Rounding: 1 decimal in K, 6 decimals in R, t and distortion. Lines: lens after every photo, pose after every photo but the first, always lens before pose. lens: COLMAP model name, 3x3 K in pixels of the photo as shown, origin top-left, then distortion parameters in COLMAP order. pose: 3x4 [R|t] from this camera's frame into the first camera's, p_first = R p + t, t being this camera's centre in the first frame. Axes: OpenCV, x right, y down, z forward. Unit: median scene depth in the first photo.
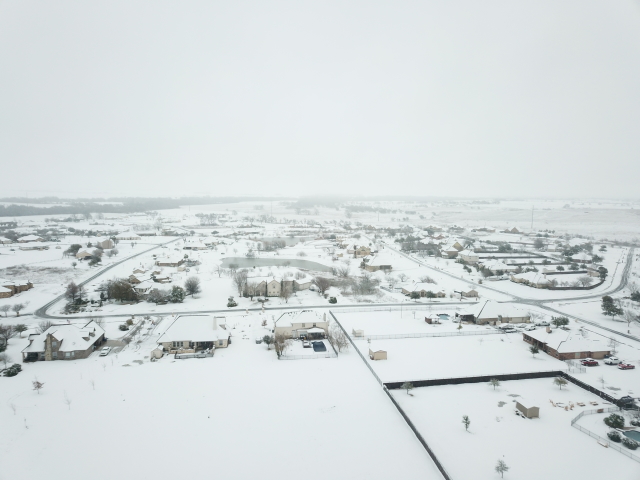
lens RADIAL K [[484.3, 0, 318.4], [0, 484.3, 238.6], [0, 0, 1]] dist [0.032176, -0.034460]
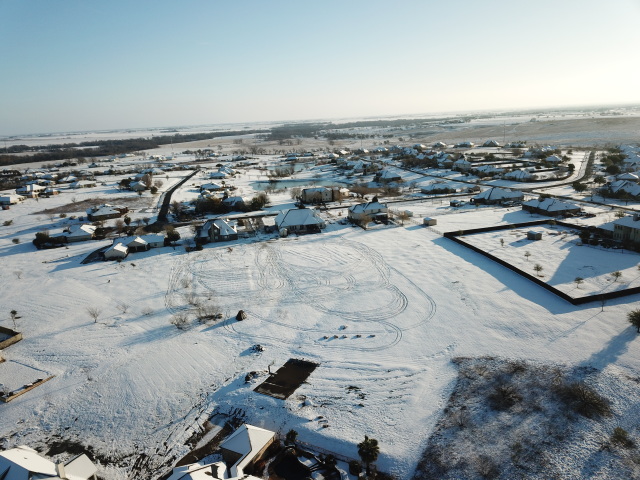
lens RADIAL K [[484.3, 0, 318.4], [0, 484.3, 238.6], [0, 0, 1]] dist [0.032176, -0.034460]
pose [[0.995364, -0.079367, 0.054336, -0.107897], [0.071025, 0.987428, 0.141216, 0.017867], [-0.064860, -0.136702, 0.988487, -0.164101]]
